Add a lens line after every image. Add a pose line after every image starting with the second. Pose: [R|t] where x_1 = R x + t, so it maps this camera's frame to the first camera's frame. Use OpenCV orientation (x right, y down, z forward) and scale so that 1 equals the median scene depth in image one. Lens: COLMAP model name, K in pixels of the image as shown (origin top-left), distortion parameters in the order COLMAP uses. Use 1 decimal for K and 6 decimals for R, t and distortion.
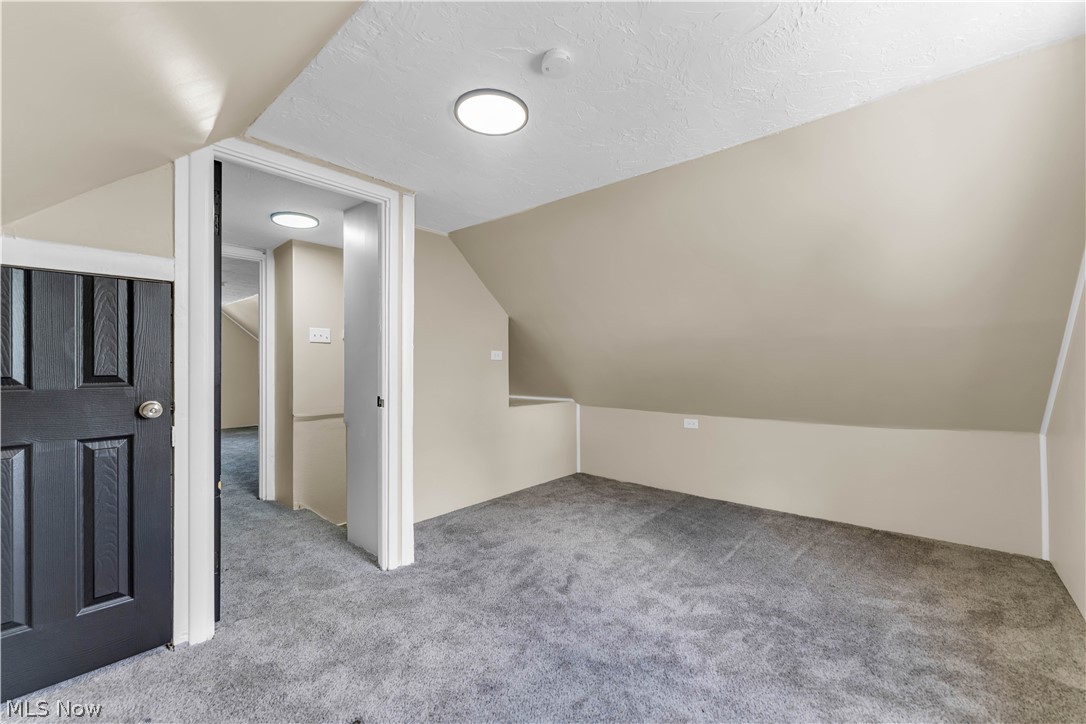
lens RADIAL K [[447.5, 0, 546.4], [0, 447.5, 365.7], [0, 0, 1]] dist [-0.001470, -0.000404]
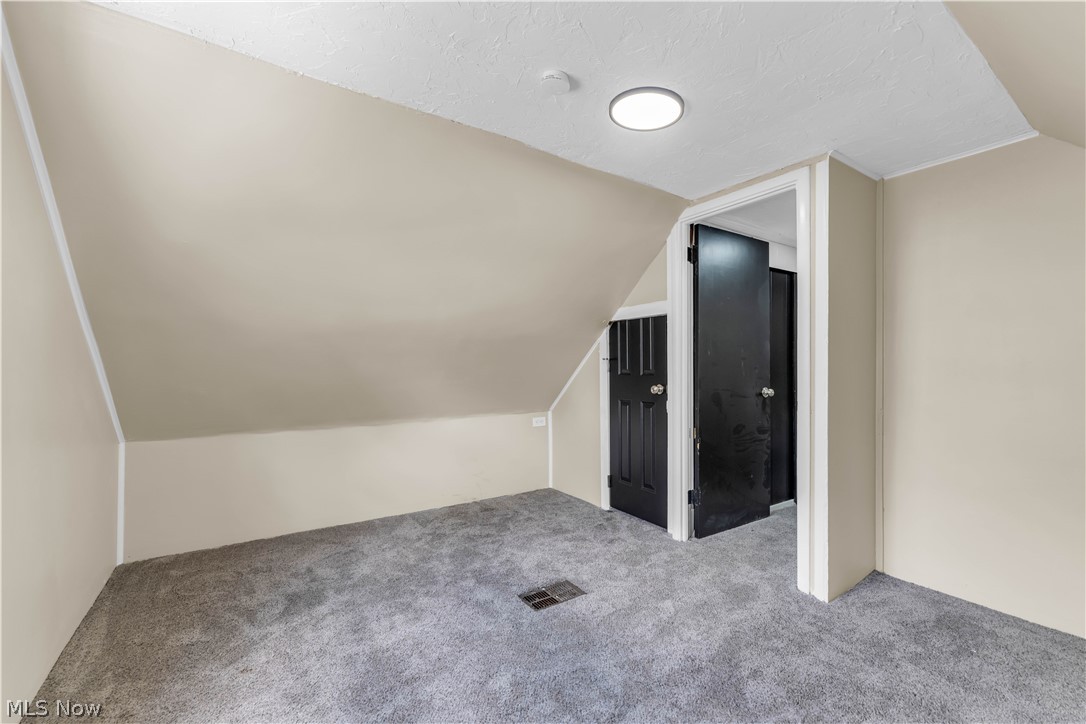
lens RADIAL K [[447.5, 0, 547.8], [0, 447.5, 362.2], [0, 0, 1]] dist [-0.001470, -0.000404]
pose [[-0.276151, 0.004218, -0.961105, 0.617950], [0.010290, 0.999946, 0.001432, -0.011915], [0.961059, -0.009494, -0.276179, 0.713091]]
